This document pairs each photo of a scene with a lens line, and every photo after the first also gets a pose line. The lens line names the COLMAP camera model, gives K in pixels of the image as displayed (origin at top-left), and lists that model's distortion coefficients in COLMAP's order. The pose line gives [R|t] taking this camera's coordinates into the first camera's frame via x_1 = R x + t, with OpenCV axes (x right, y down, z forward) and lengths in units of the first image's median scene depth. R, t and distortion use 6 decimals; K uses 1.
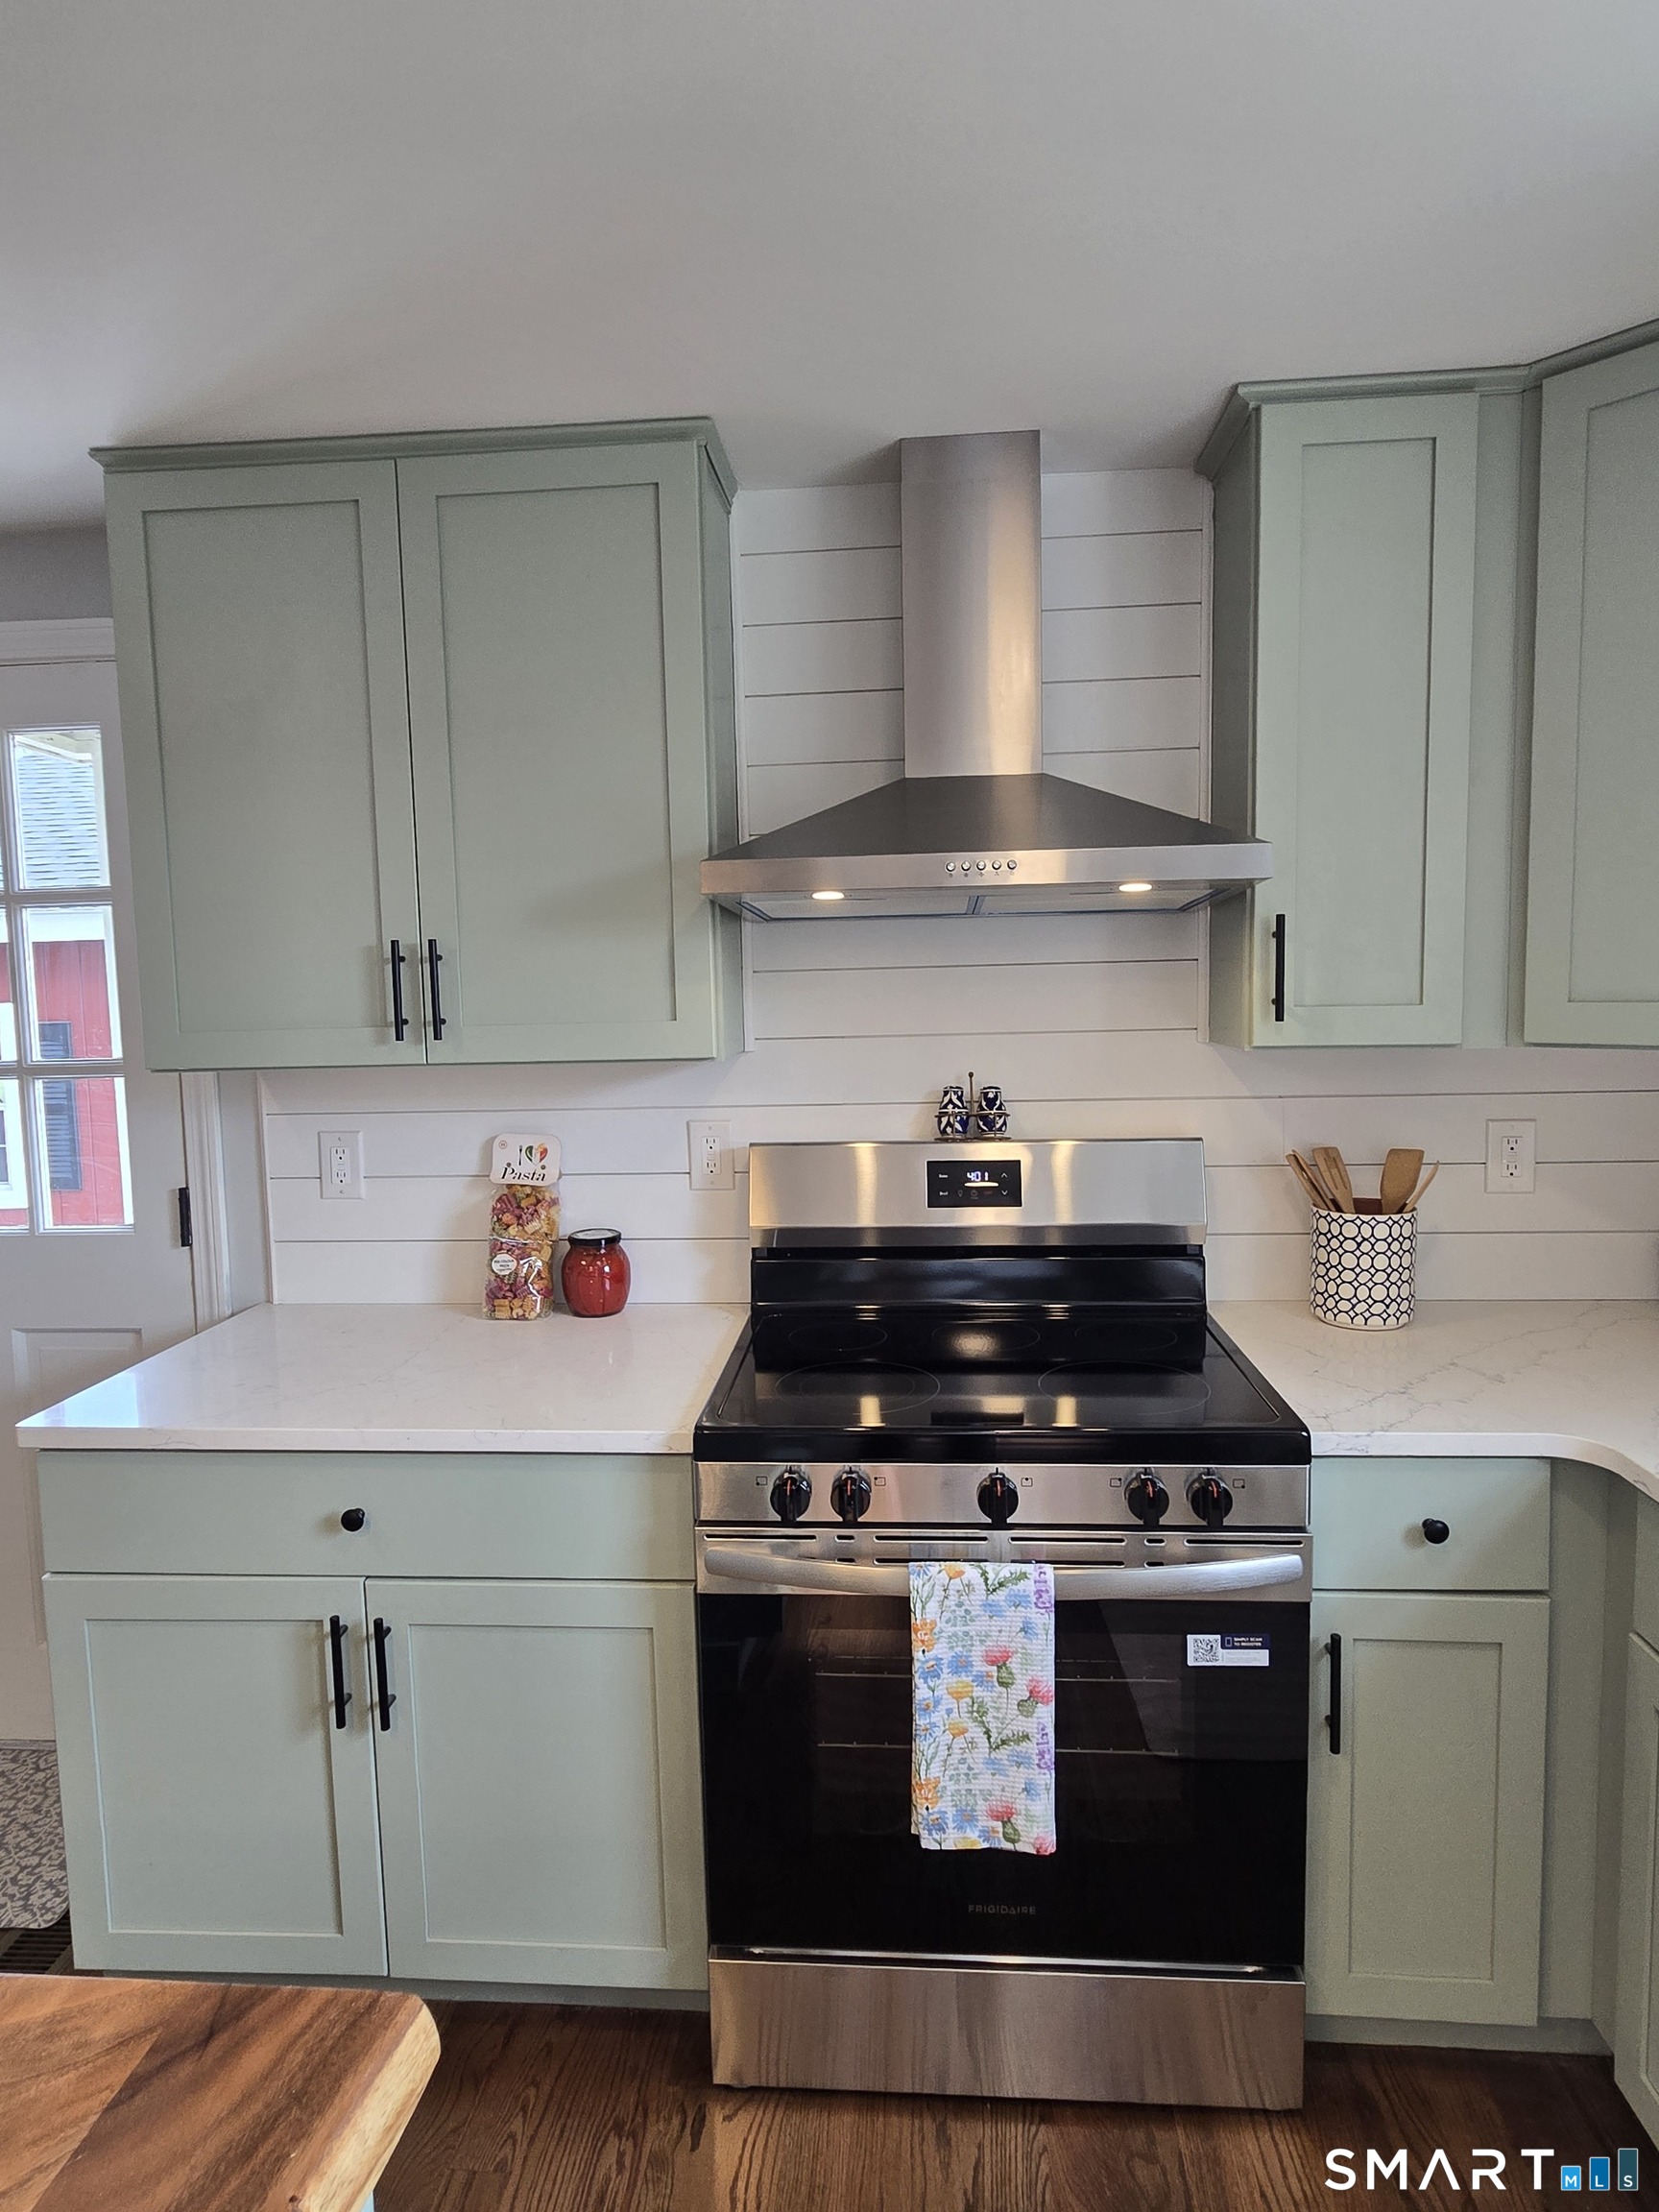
lens RADIAL K [[1306.2, 0, 824.8], [0, 1306.2, 1107.2], [0, 0, 1]] dist [-0.009030, -0.001392]
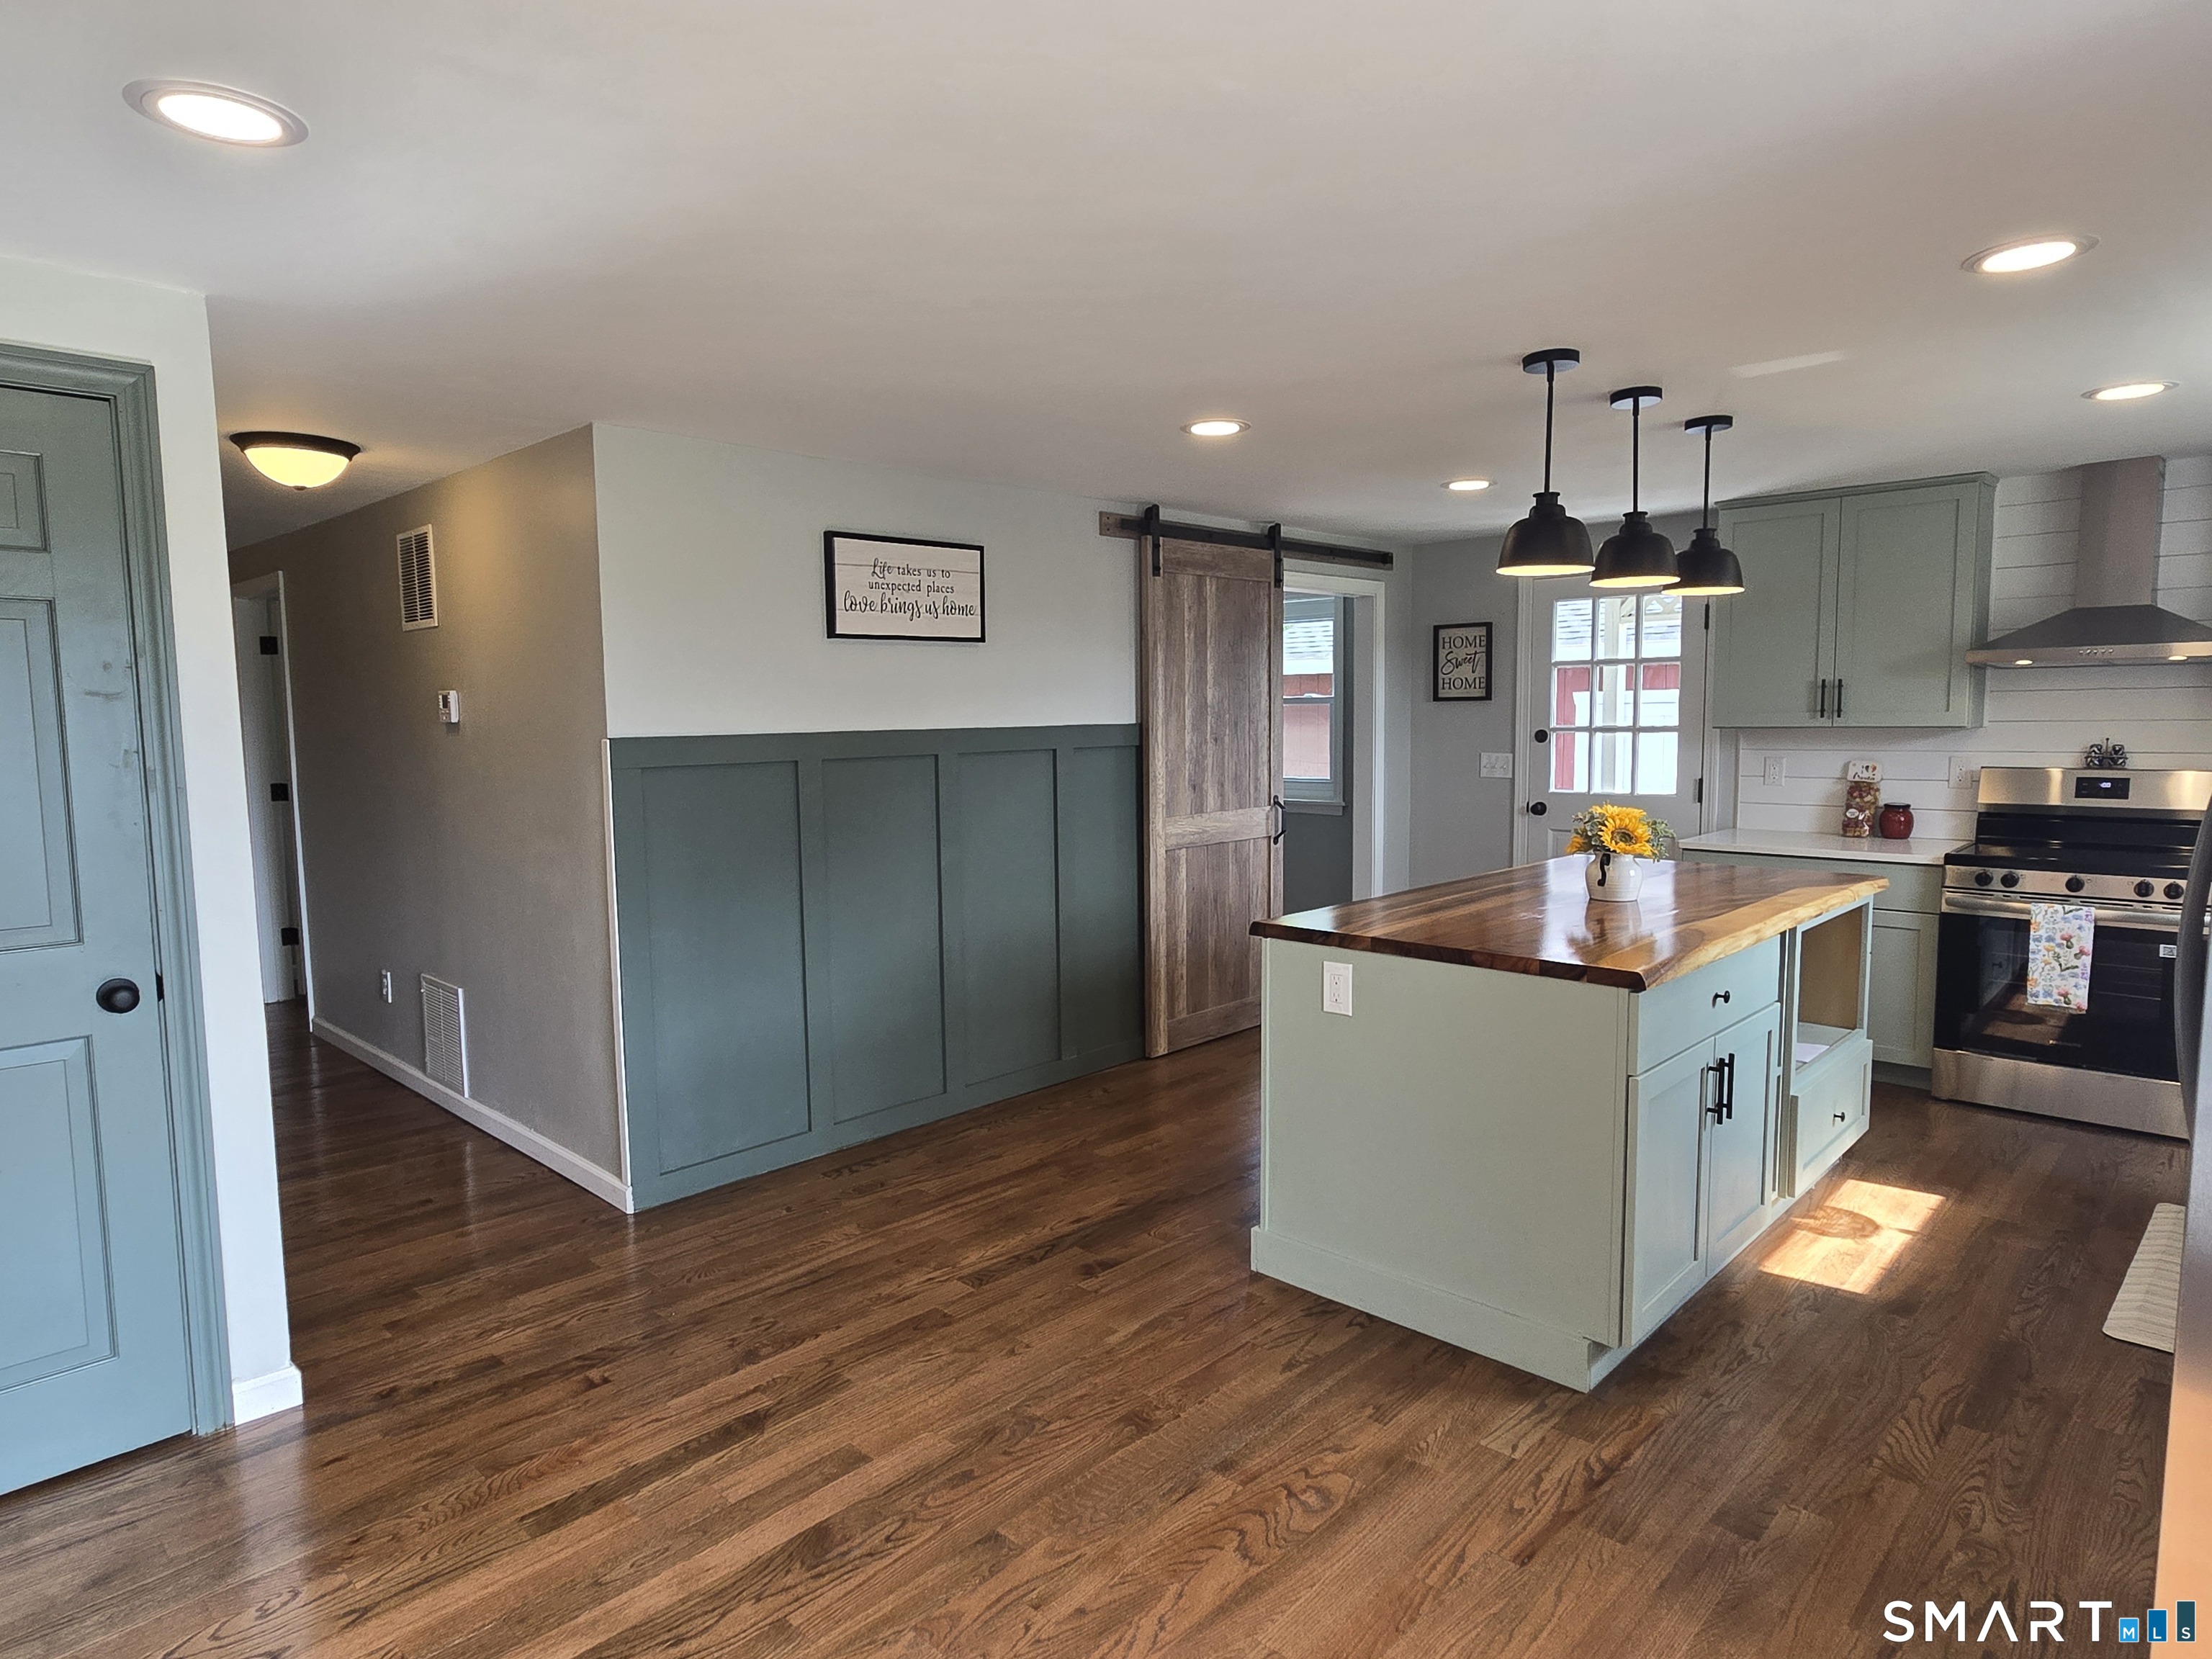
lens RADIAL K [[1306.2, 0, 1046.7], [0, 1306.2, 832.8], [0, 0, 1]] dist [-0.009030, -0.001392]
pose [[0.759680, 0.071088, -0.646400, 0.229235], [-0.063180, 0.997373, 0.035433, 0.213725], [0.647221, 0.013922, 0.762175, -2.298026]]
